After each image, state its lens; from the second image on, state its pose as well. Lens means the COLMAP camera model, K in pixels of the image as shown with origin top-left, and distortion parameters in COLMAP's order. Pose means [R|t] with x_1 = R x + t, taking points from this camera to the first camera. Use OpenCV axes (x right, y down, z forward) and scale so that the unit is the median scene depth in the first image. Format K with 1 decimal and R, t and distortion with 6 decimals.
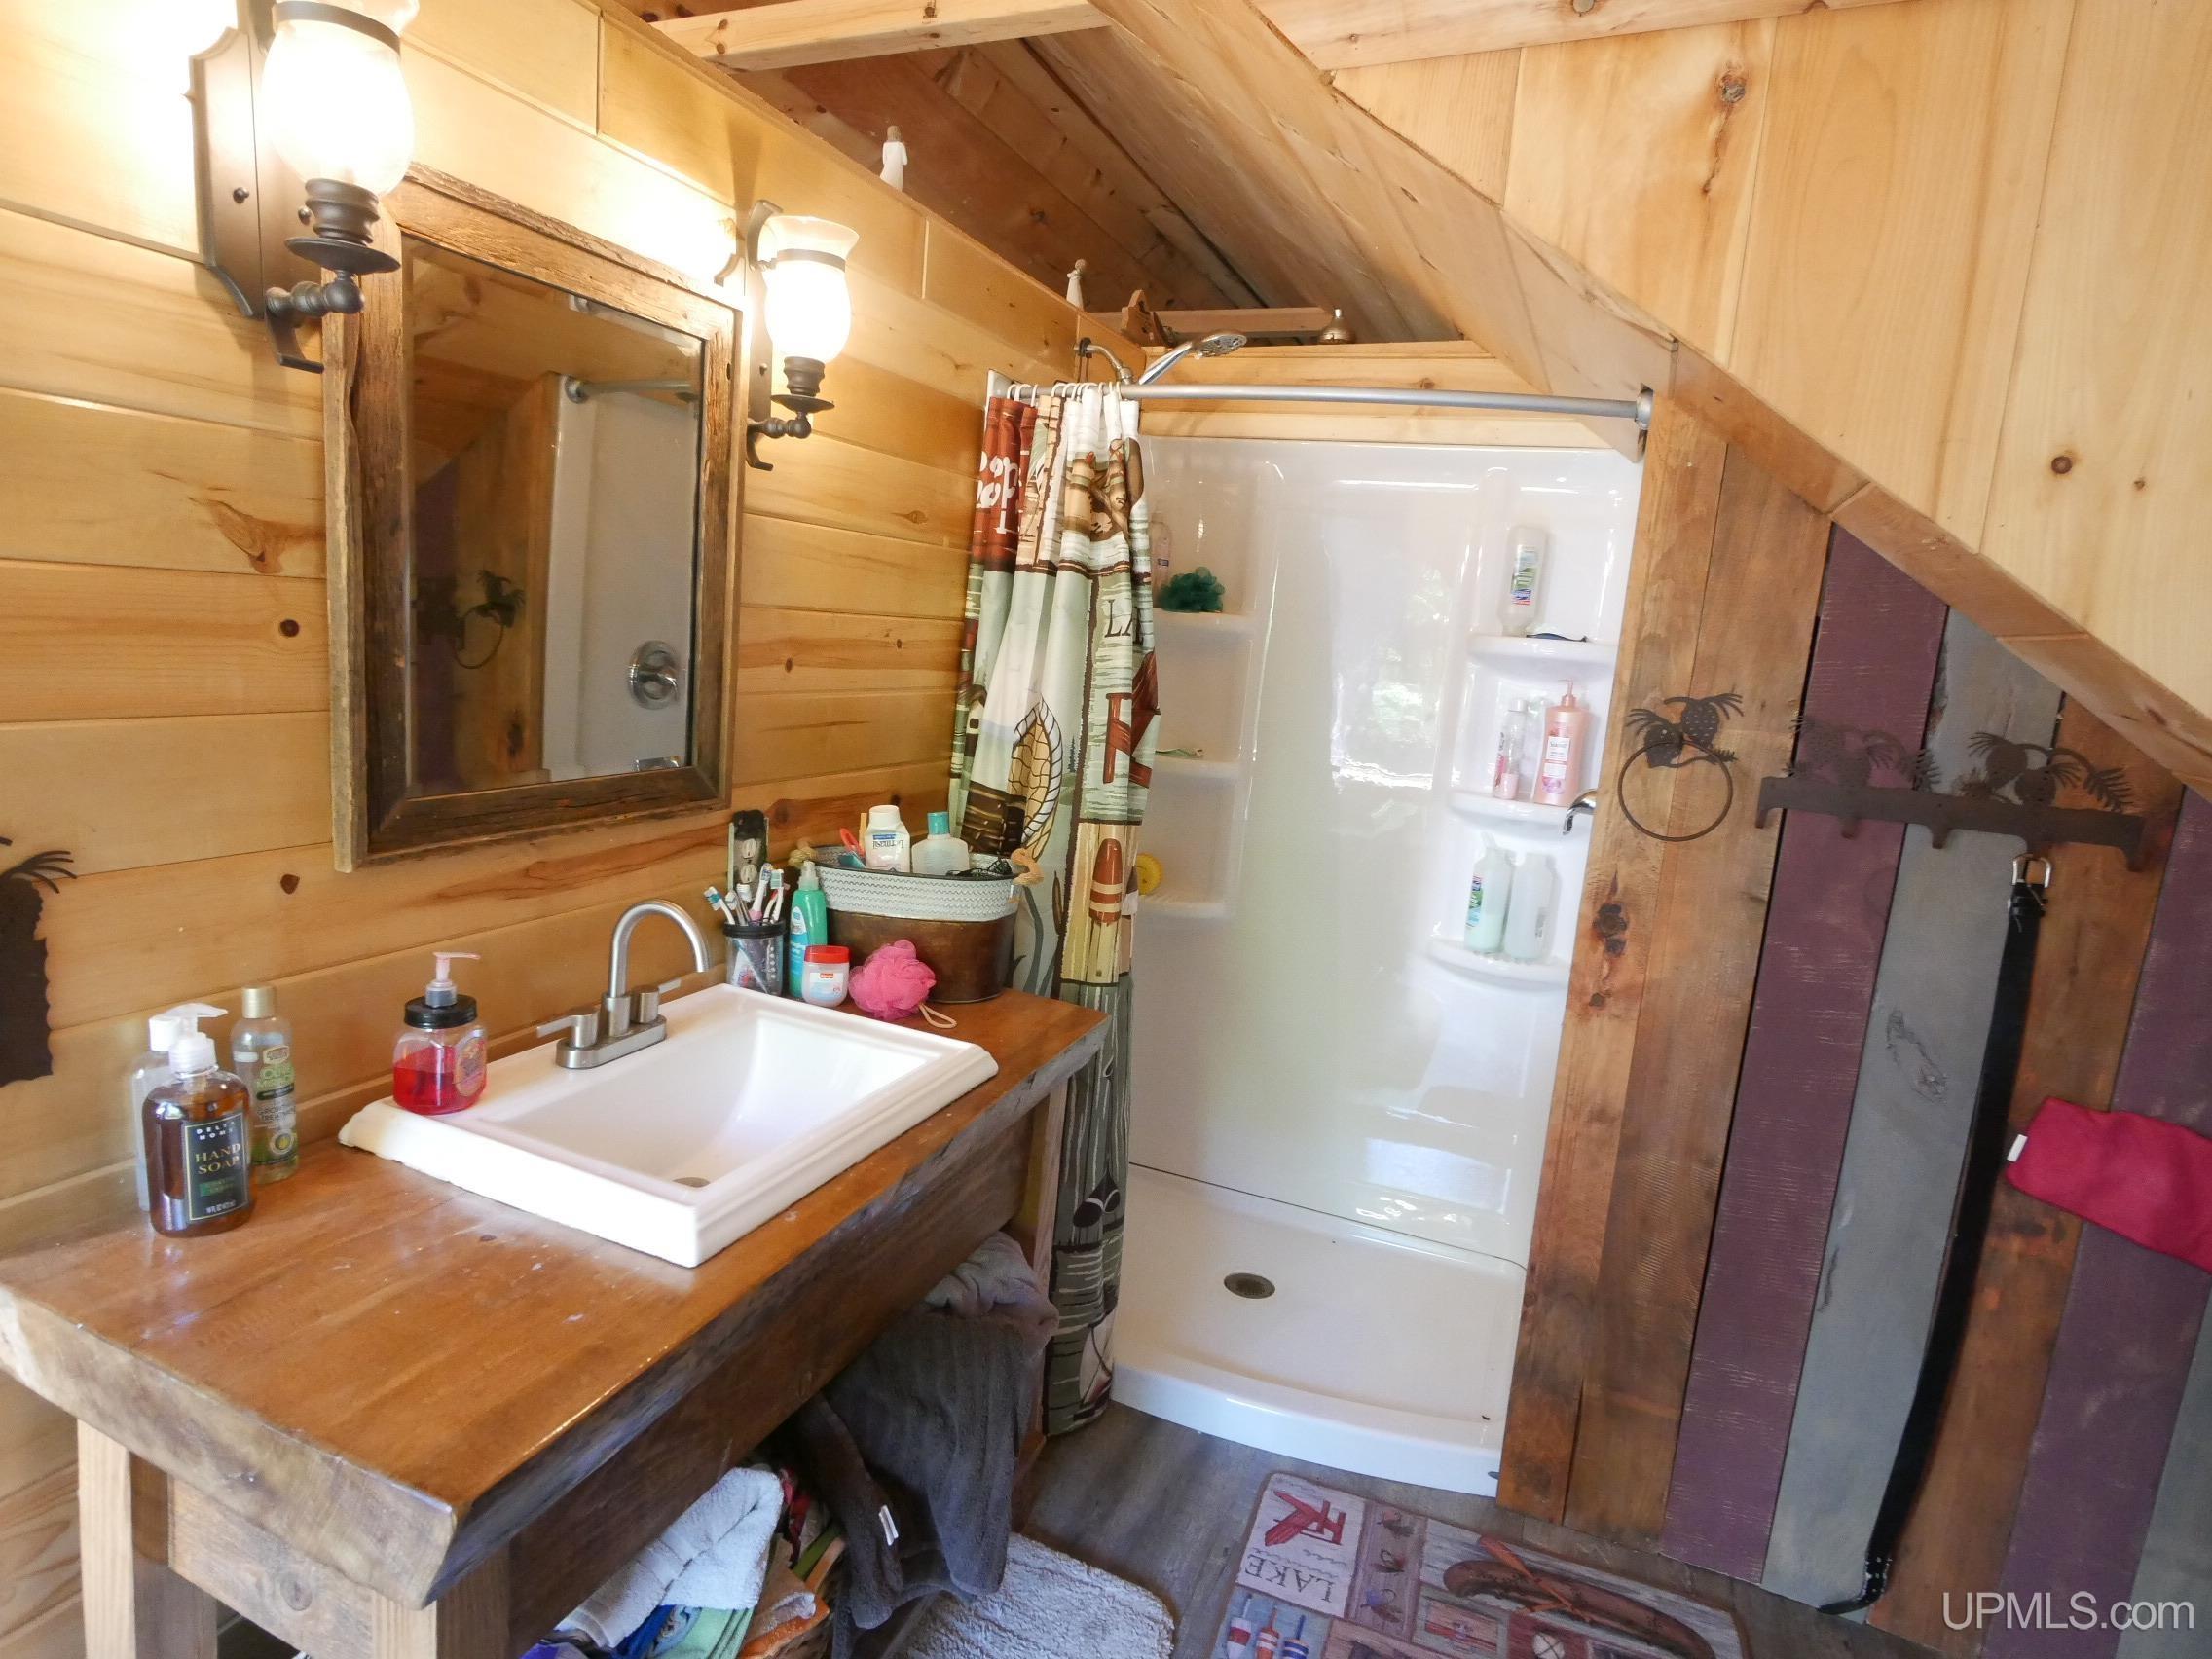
lens RADIAL K [[1203.6, 0, 1110.7], [0, 1203.6, 823.3], [0, 0, 1]] dist [-0.002591, -0.001655]
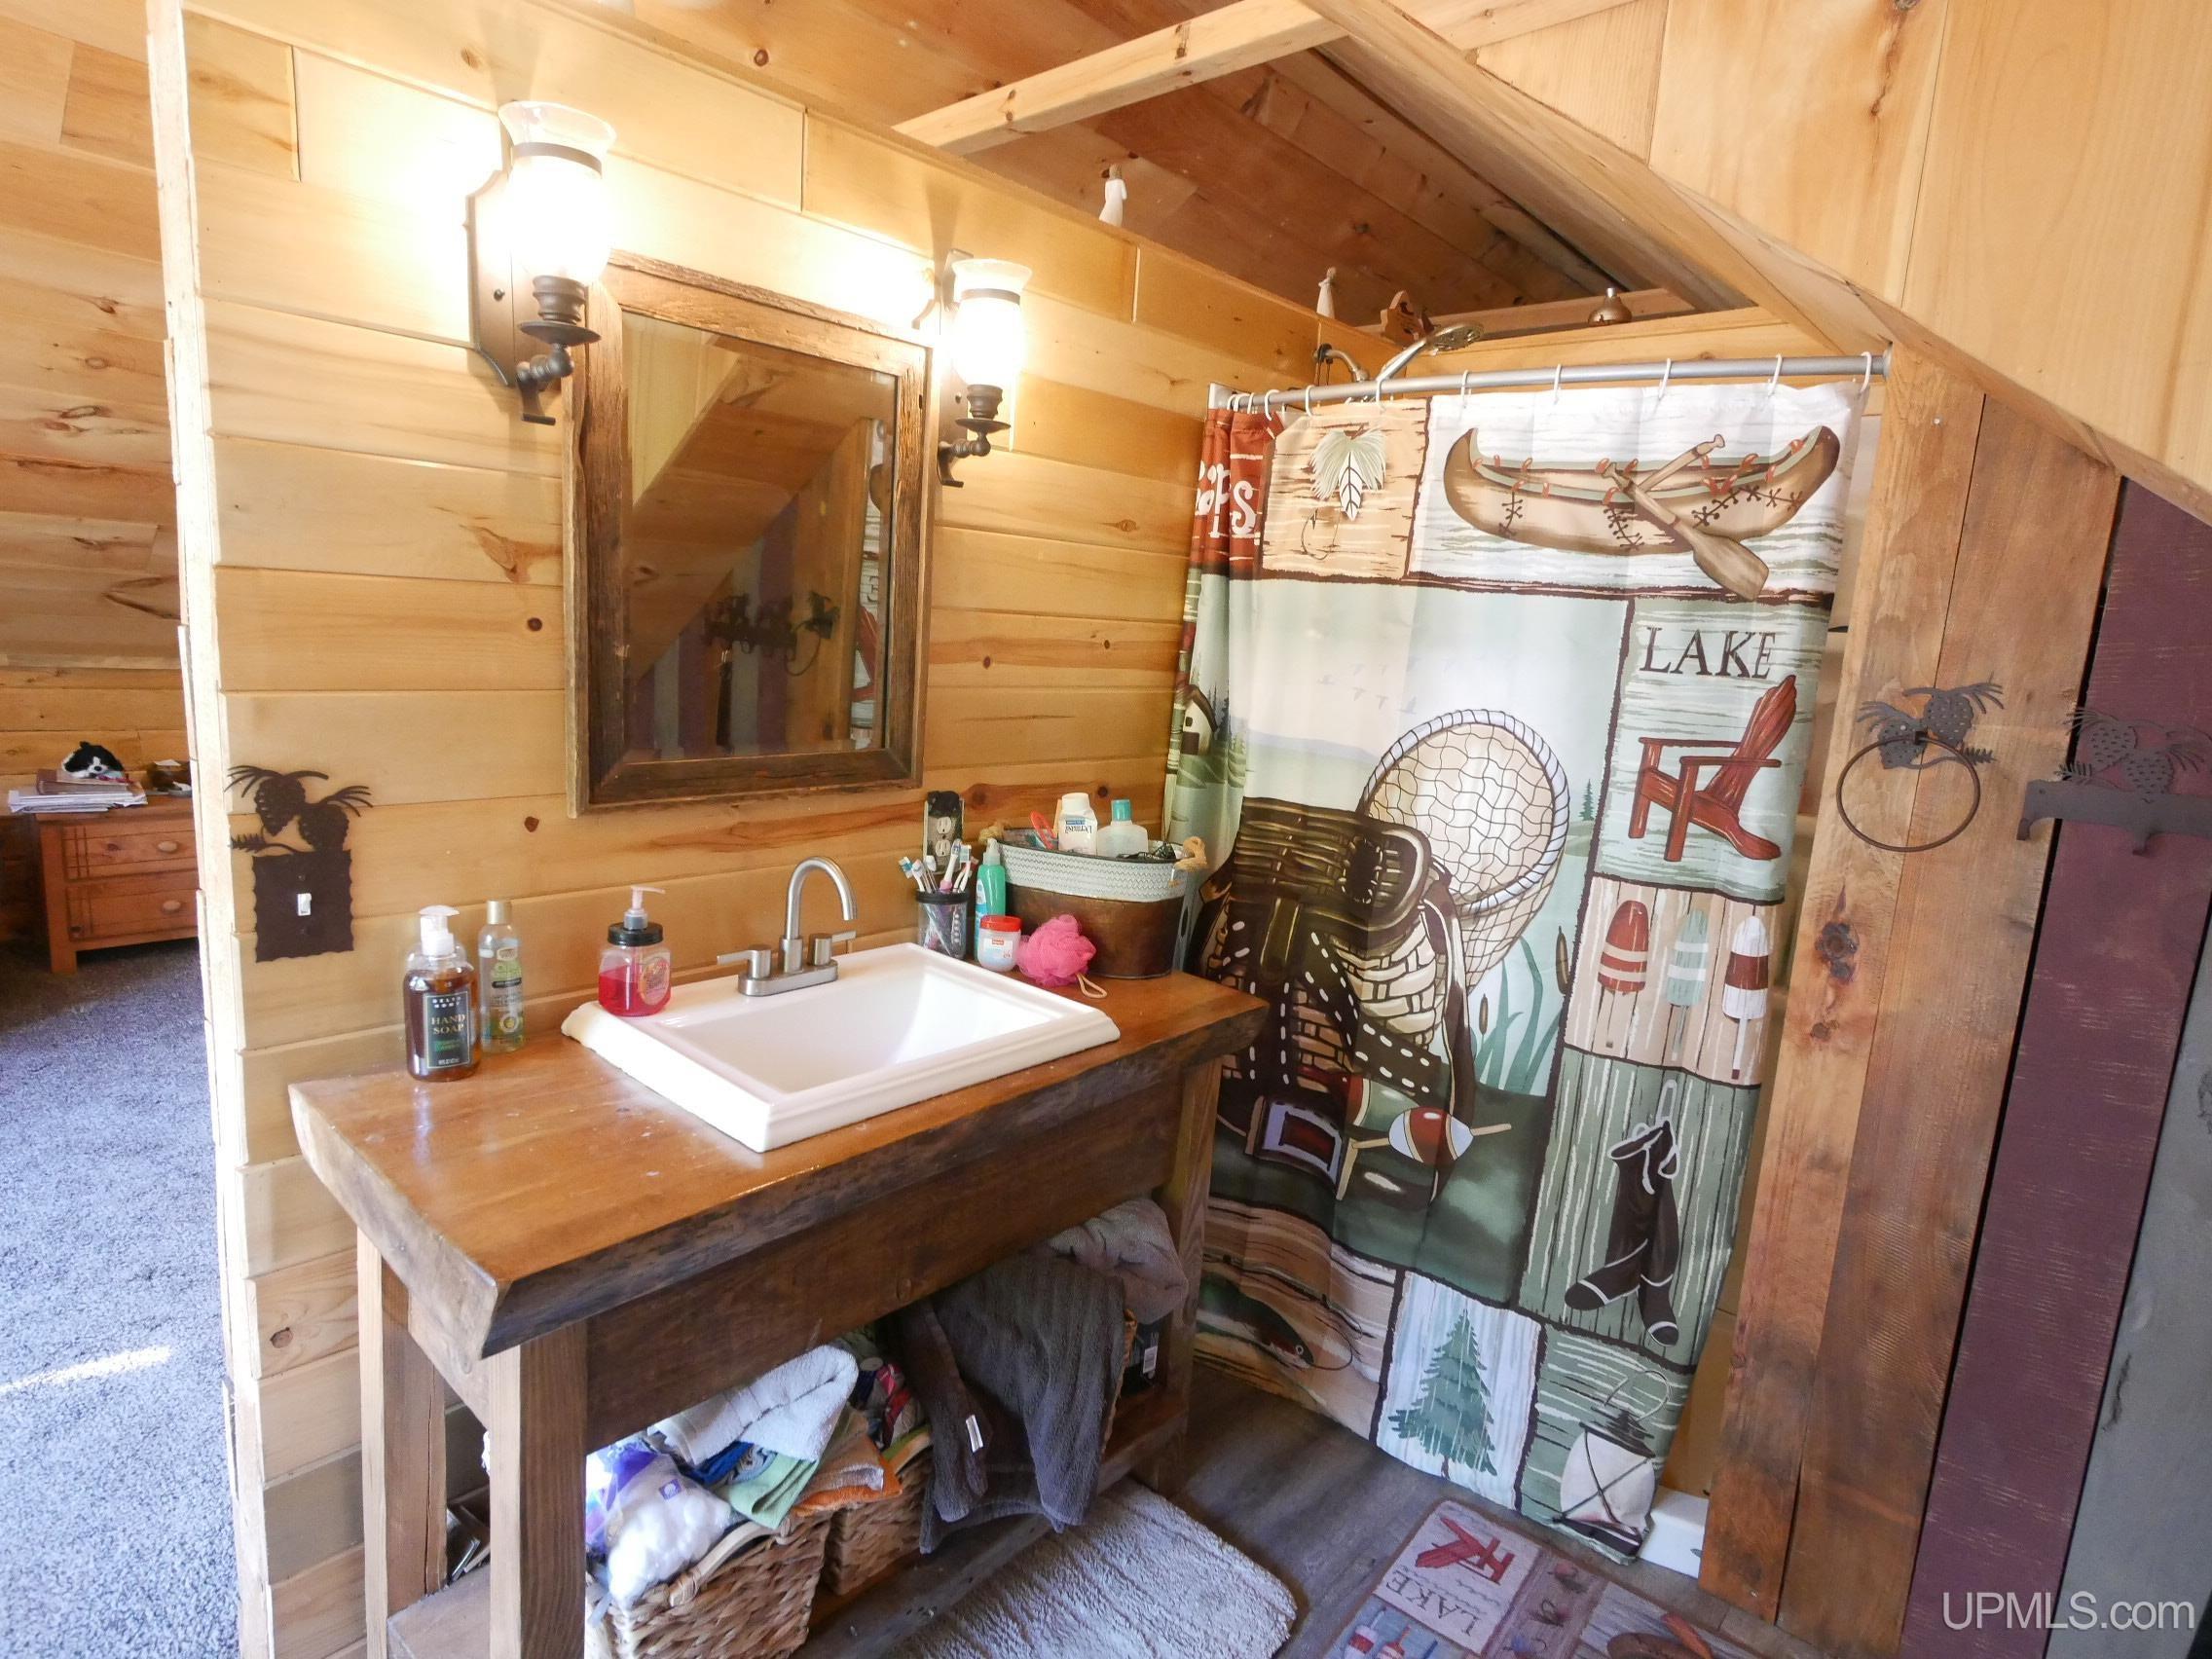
lens RADIAL K [[1203.6, 0, 1099.0], [0, 1203.6, 822.1], [0, 0, 1]] dist [-0.002591, -0.001655]
pose [[0.946384, 0.031884, -0.321466, 0.210521], [-0.038141, 0.999185, -0.013181, 0.029203], [0.320784, 0.024736, 0.946829, -0.014482]]
